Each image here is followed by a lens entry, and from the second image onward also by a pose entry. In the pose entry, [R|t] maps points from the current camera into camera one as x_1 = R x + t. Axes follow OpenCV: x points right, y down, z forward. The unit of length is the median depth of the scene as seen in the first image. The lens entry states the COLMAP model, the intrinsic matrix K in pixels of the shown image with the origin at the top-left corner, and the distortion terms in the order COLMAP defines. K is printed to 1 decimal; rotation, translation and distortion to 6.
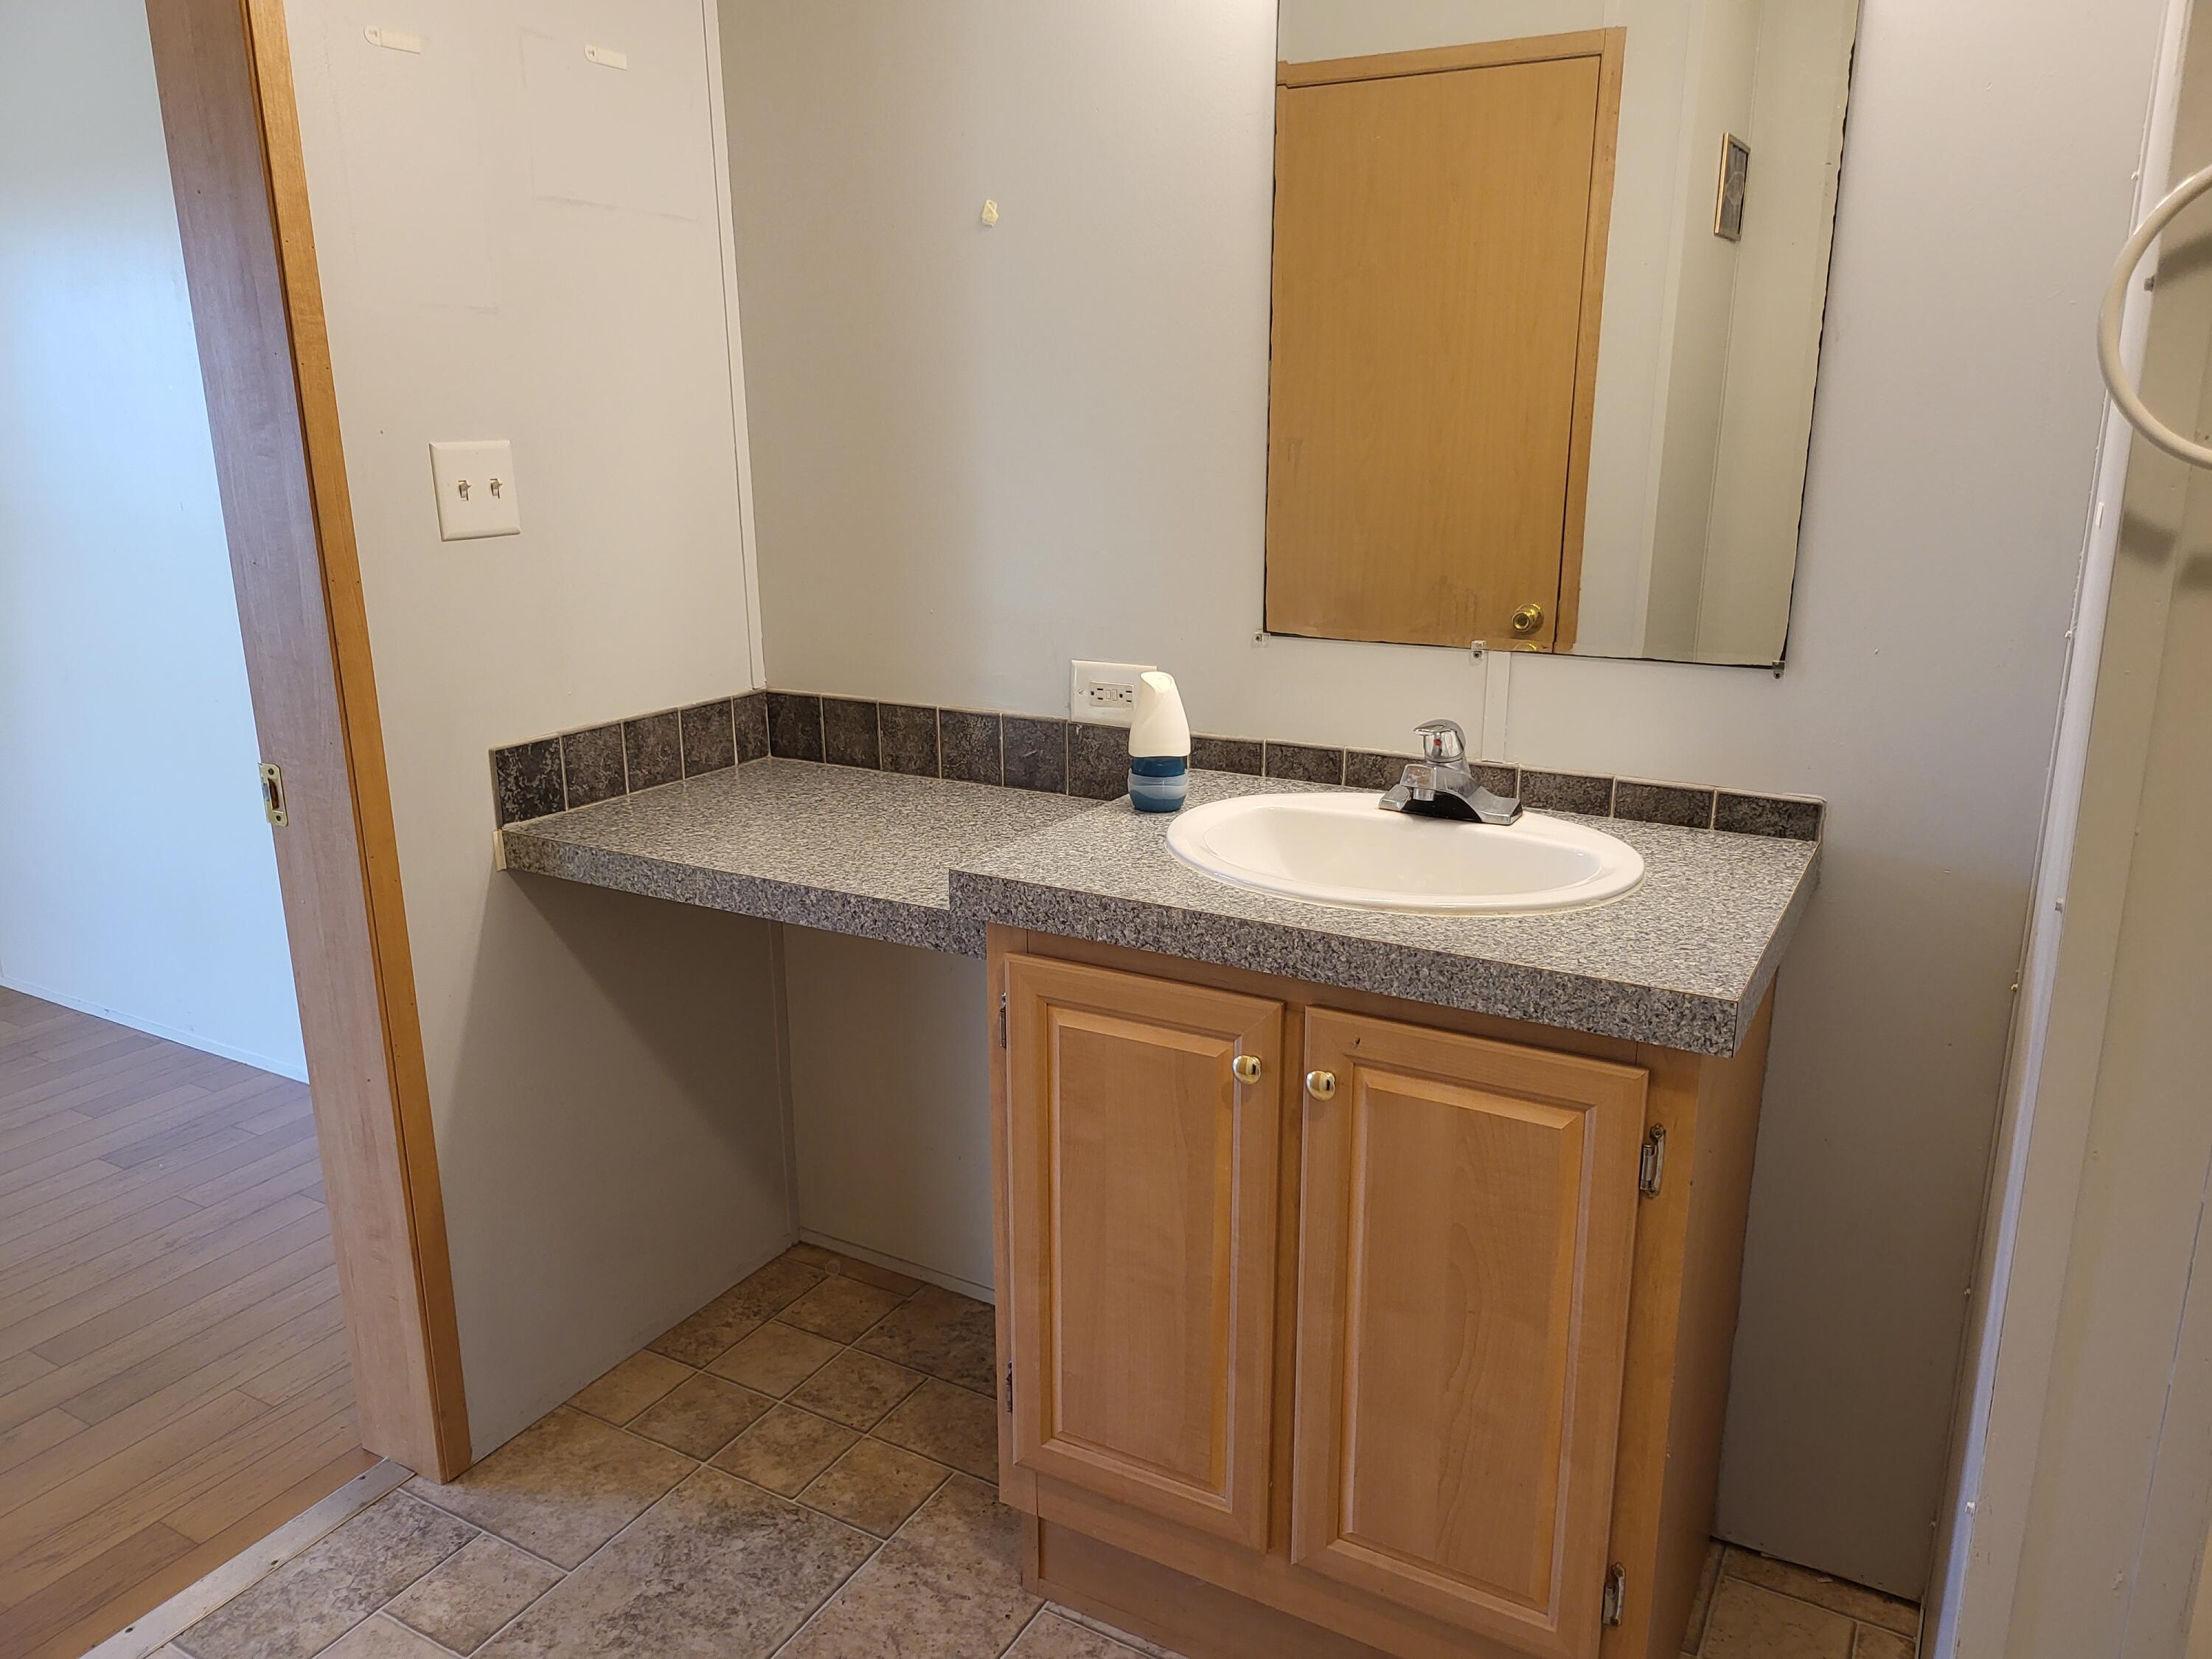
lens RADIAL K [[1559.6, 0, 1102.8], [0, 1559.6, 863.4], [0, 0, 1]] dist [0.065377, -0.064253]
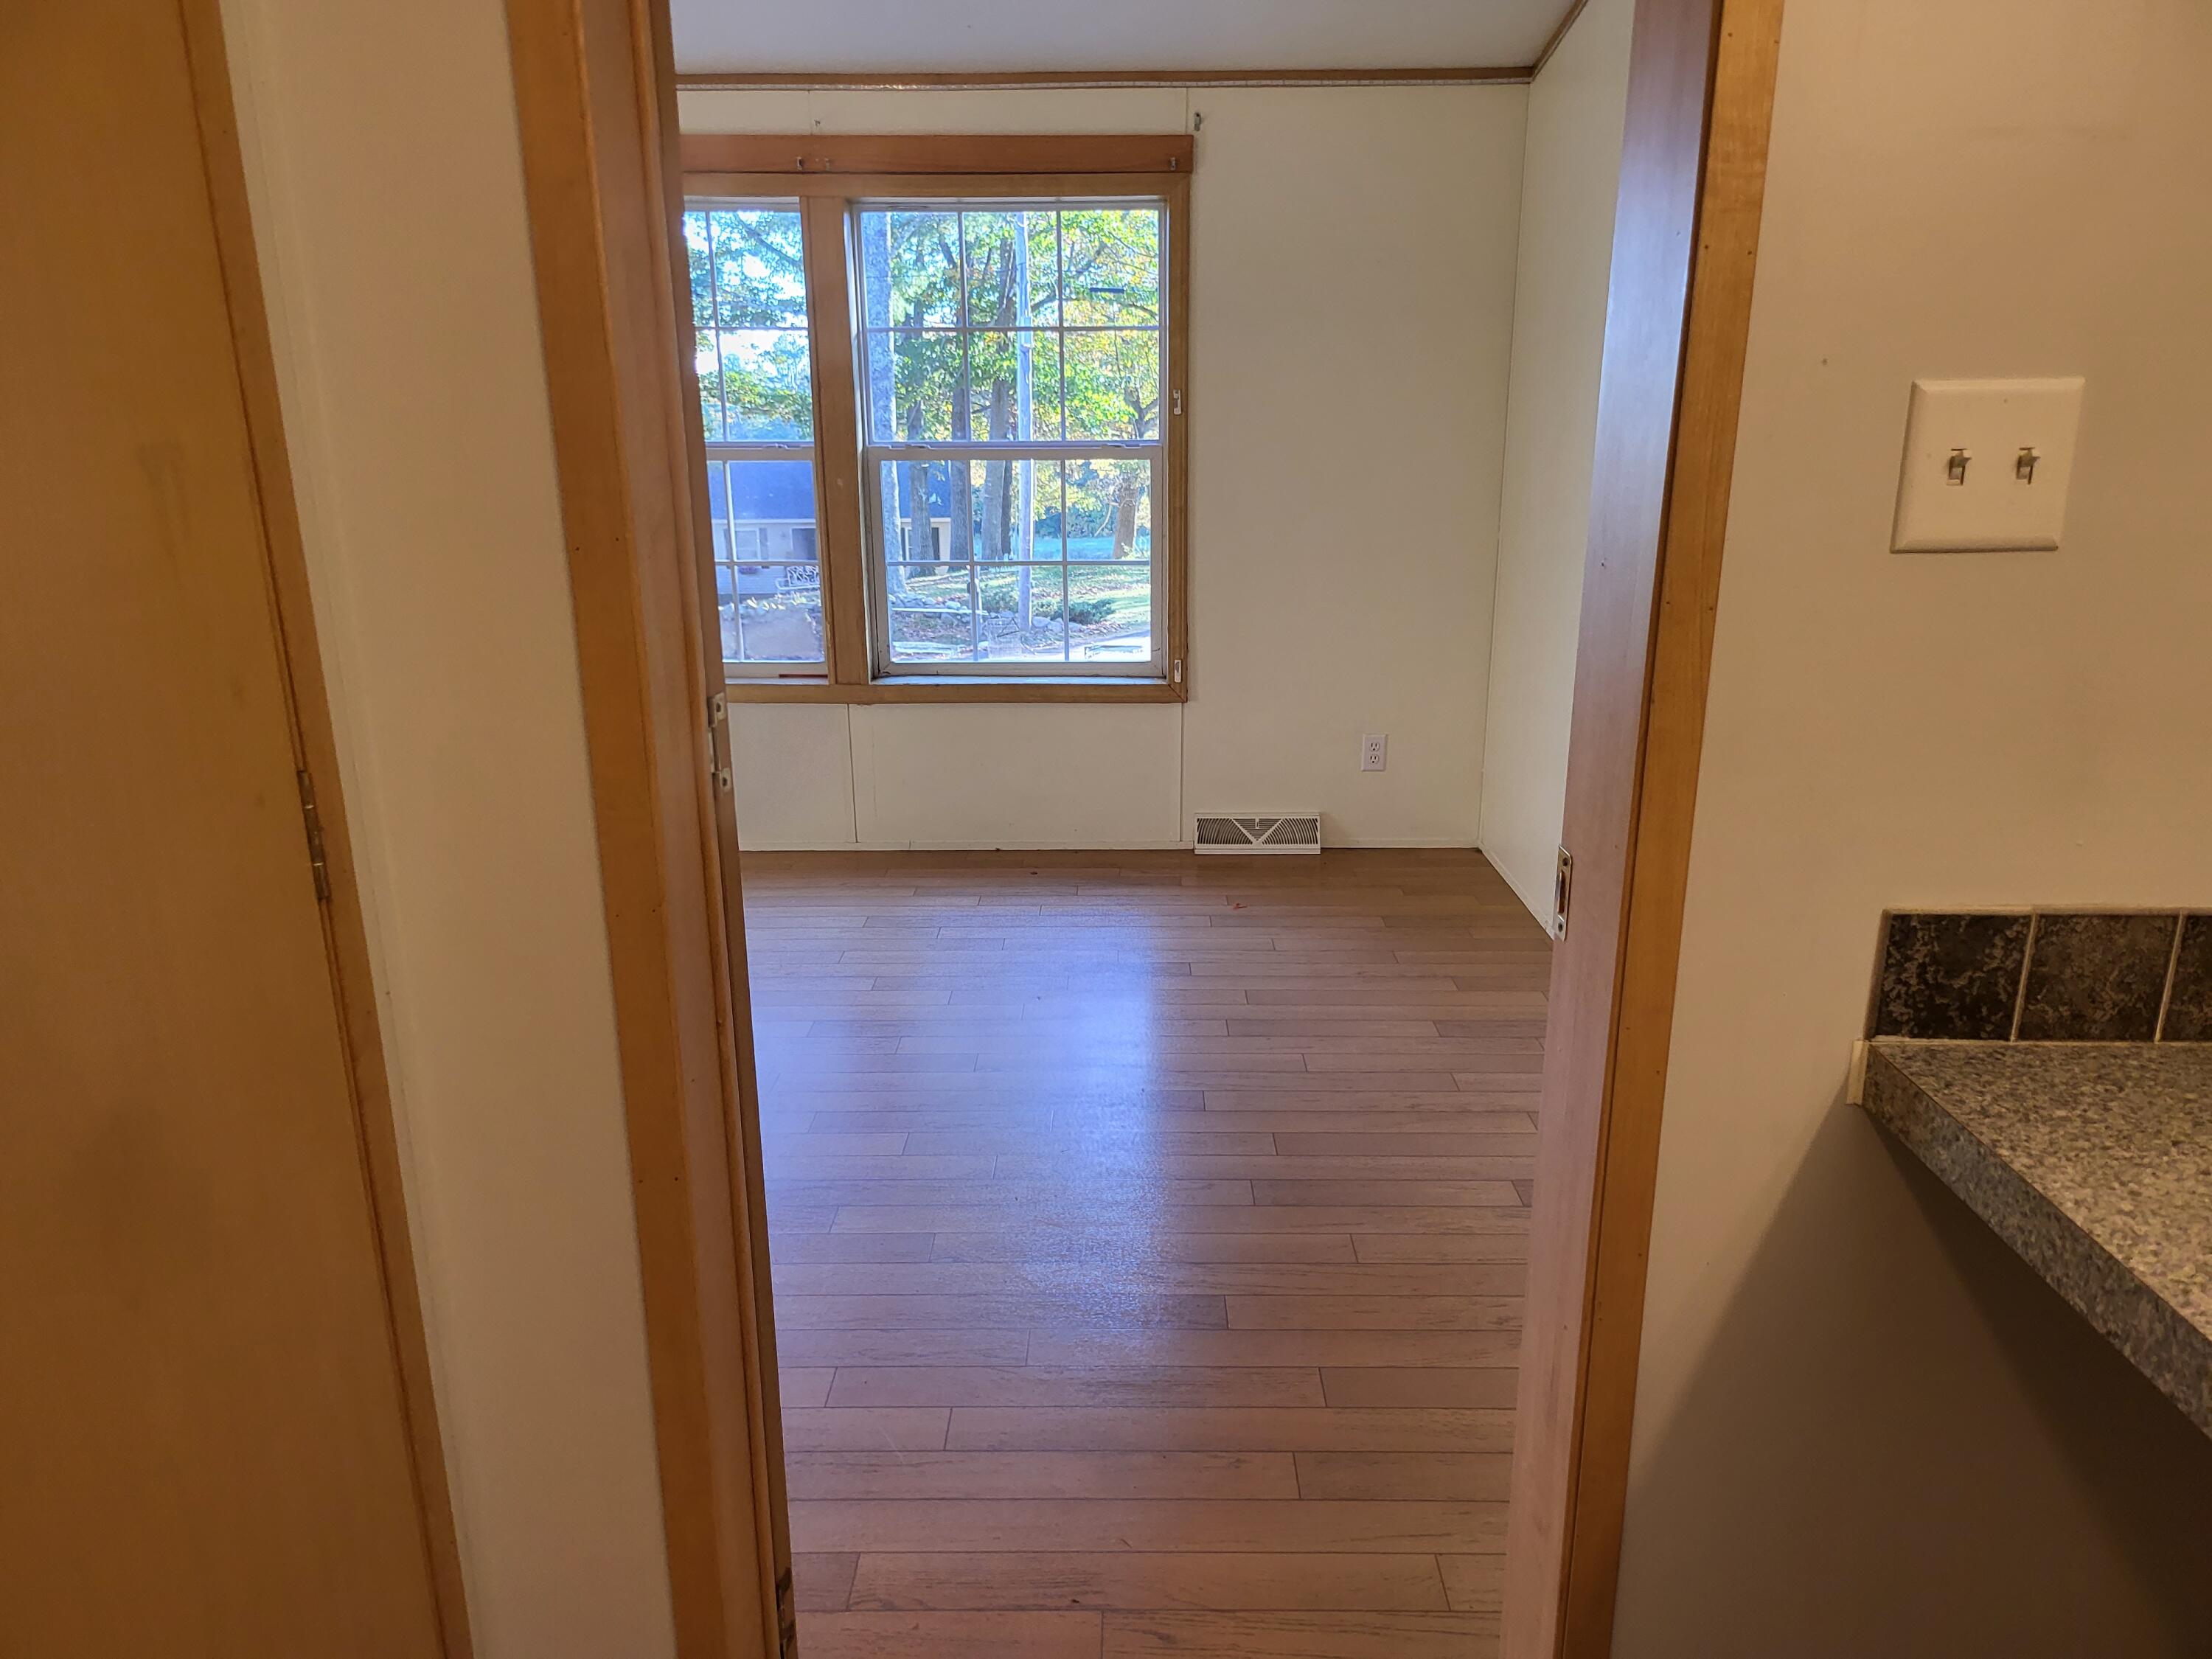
lens RADIAL K [[1559.6, 0, 1102.8], [0, 1559.6, 863.4], [0, 0, 1]] dist [0.065377, -0.064253]
pose [[0.497332, 0.248060, -0.831340, -0.048832], [-0.246554, 0.959152, 0.138701, -0.097190], [0.831788, 0.135990, 0.538178, 0.431263]]
